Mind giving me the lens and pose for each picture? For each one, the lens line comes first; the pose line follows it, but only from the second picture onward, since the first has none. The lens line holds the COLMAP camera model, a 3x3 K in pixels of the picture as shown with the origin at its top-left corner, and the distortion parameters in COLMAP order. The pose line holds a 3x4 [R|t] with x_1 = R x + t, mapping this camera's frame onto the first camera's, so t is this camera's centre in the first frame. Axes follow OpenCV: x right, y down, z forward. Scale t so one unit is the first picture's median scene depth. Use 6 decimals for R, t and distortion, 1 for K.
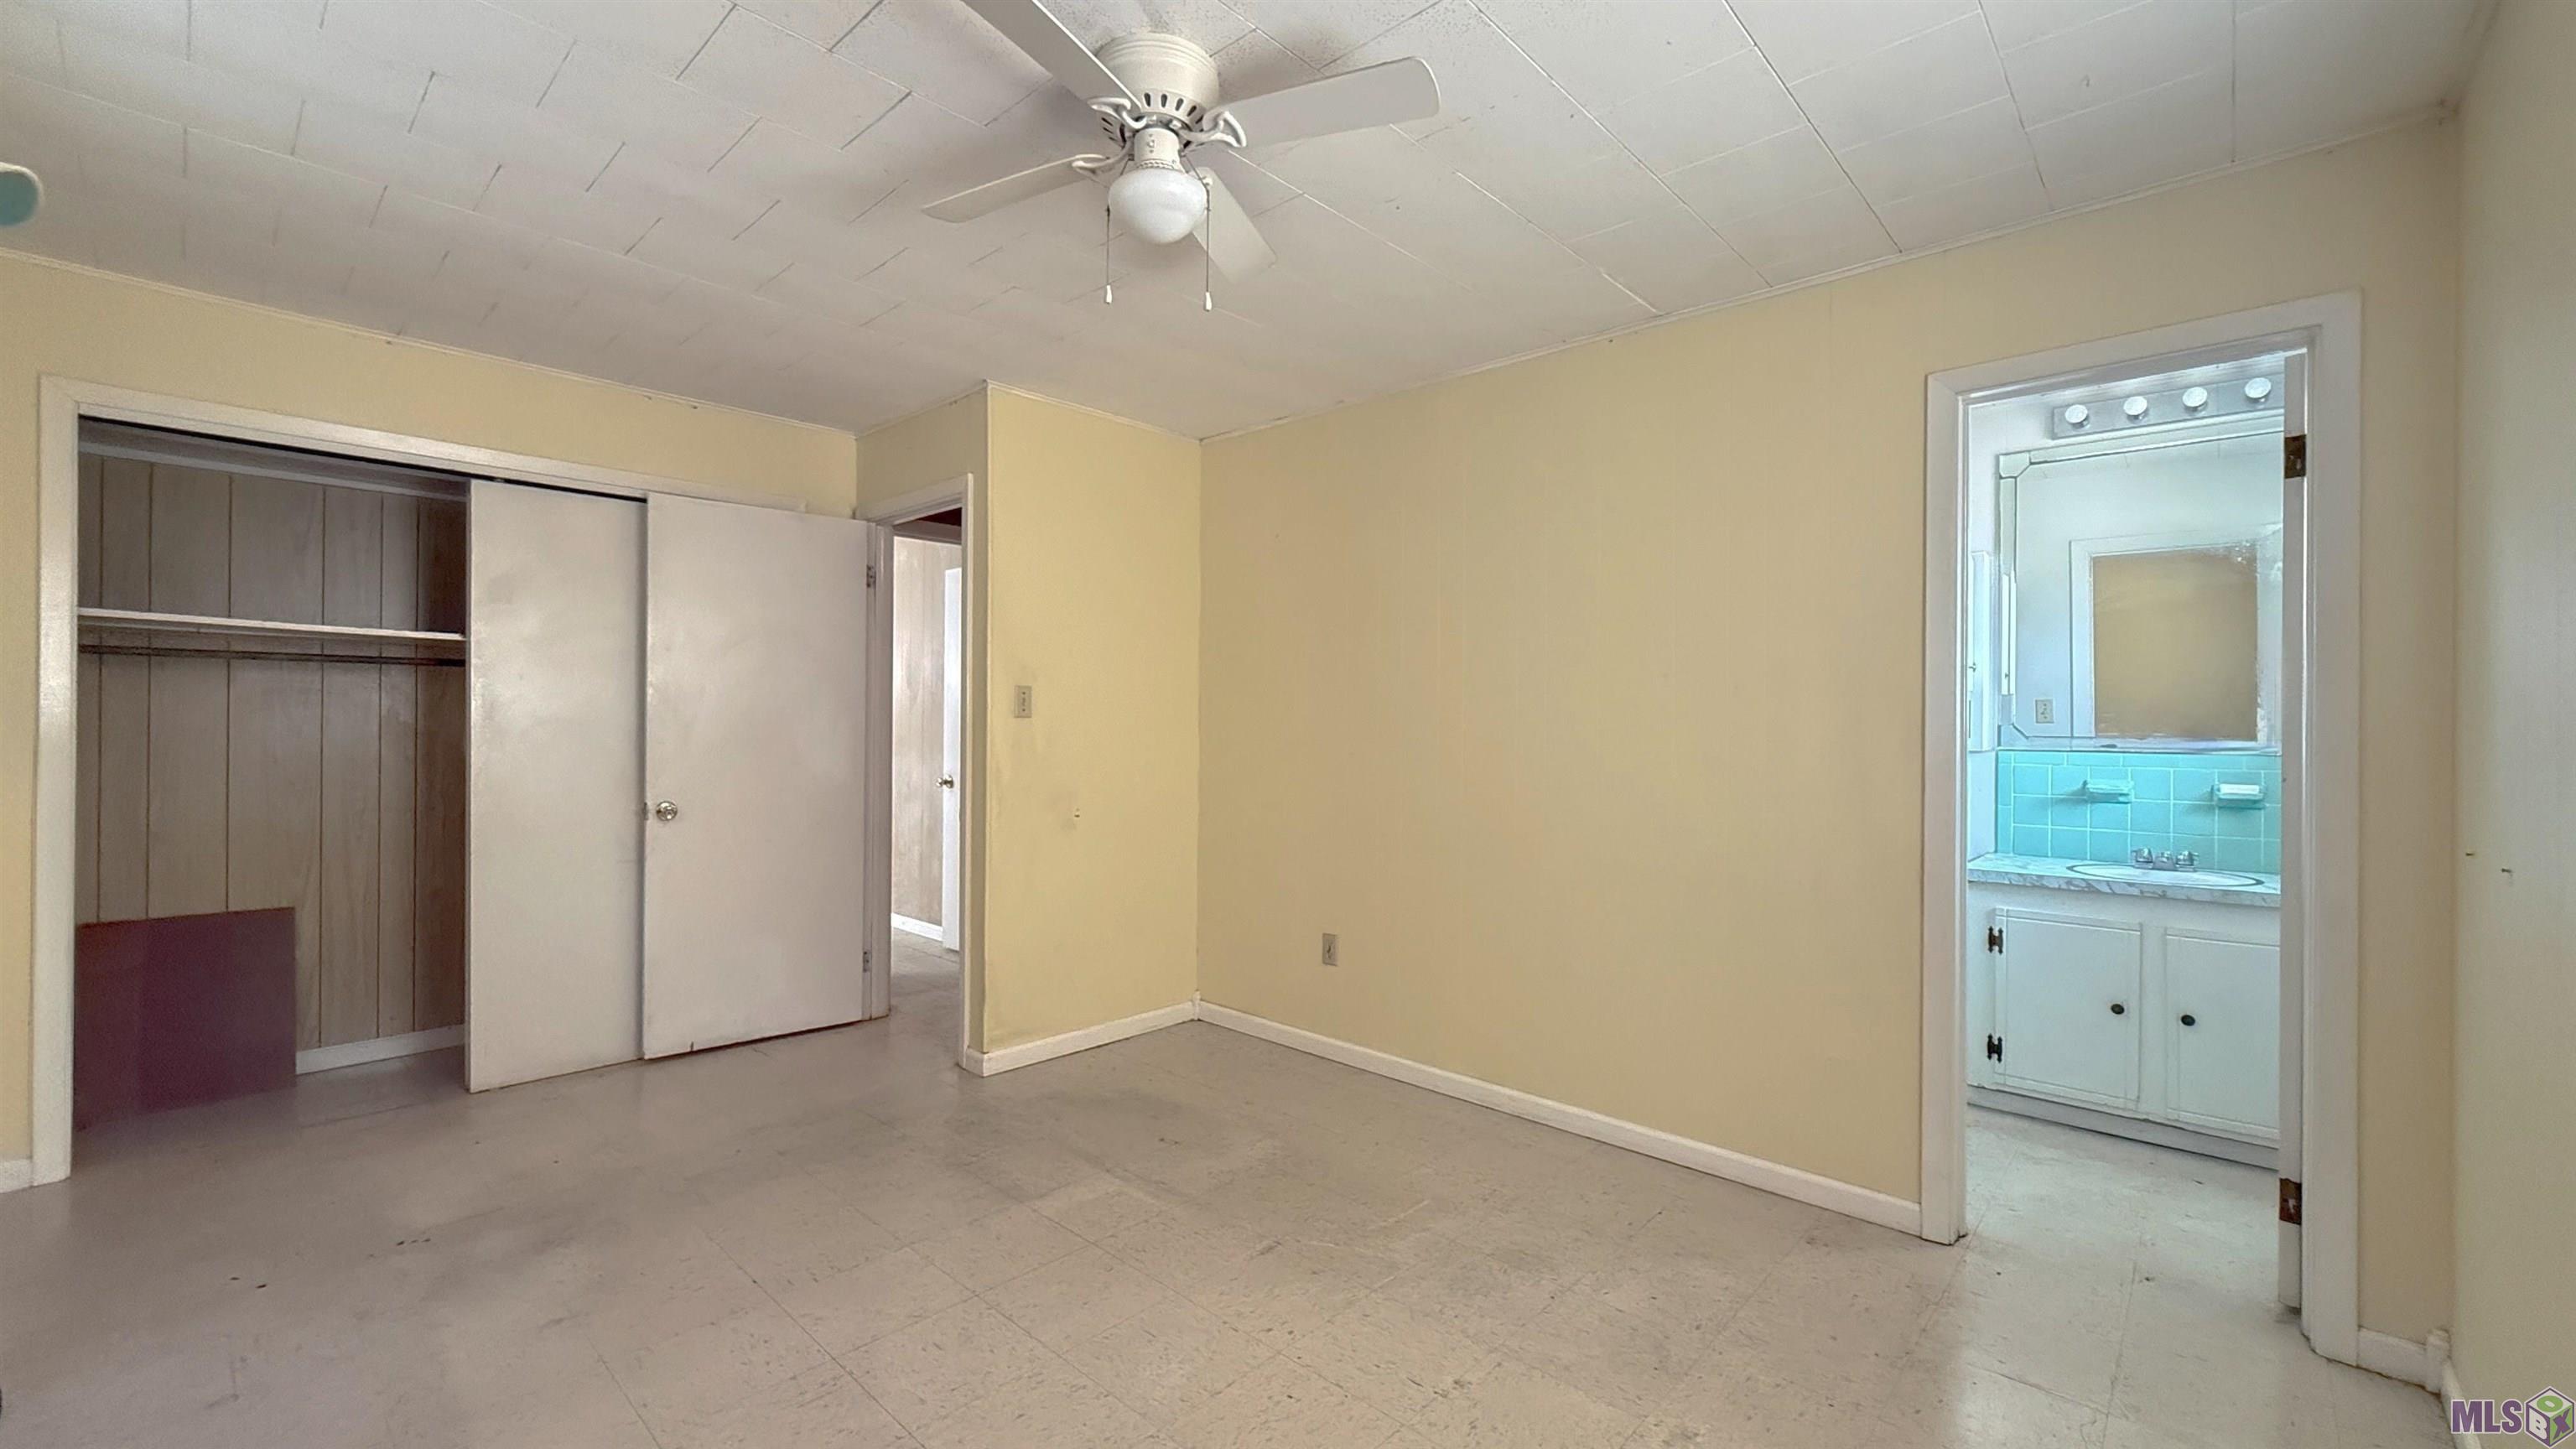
lens RADIAL K [[1049.7, 0, 1279.2], [0, 1049.7, 727.2], [0, 0, 1]] dist [-0.000762, -0.000061]
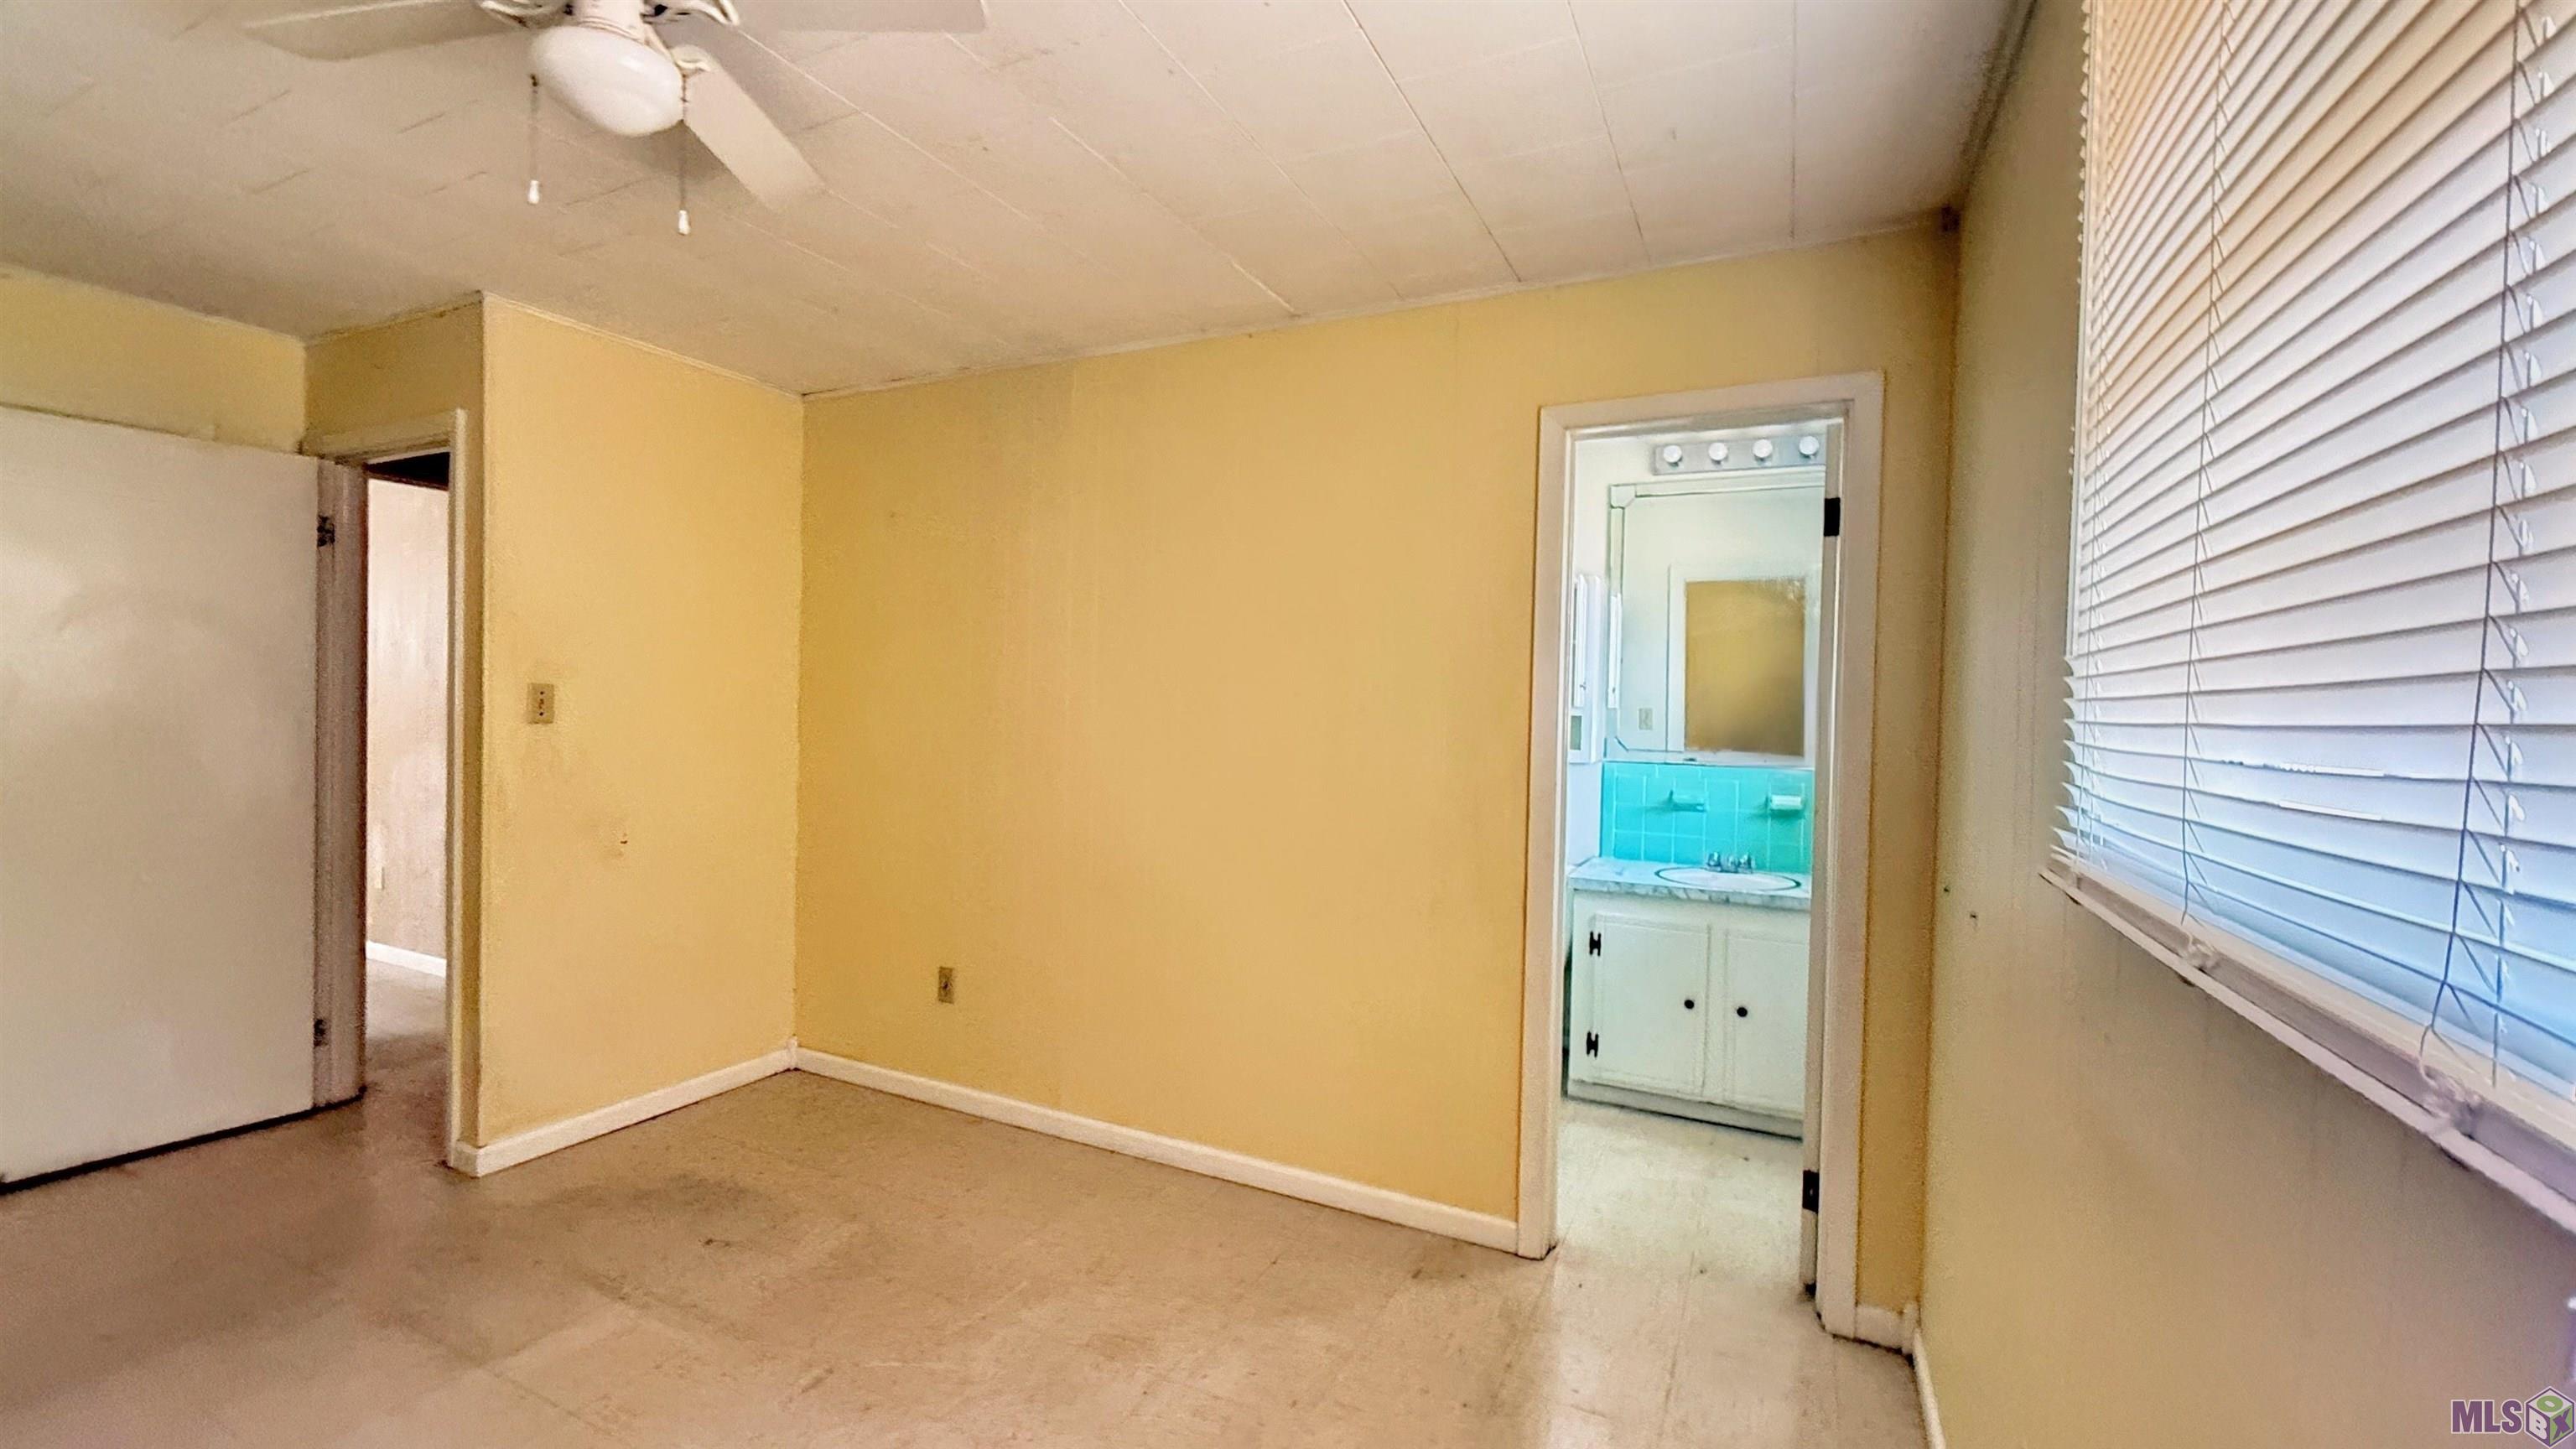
lens RADIAL K [[1049.7, 0, 1295.1], [0, 1049.7, 725.4], [0, 0, 1]] dist [-0.000762, -0.000061]
pose [[0.956086, 0.010558, 0.292898, 0.081150], [-0.016858, 0.999677, 0.018994, -0.037141], [-0.292603, -0.023098, 0.955955, 0.078861]]
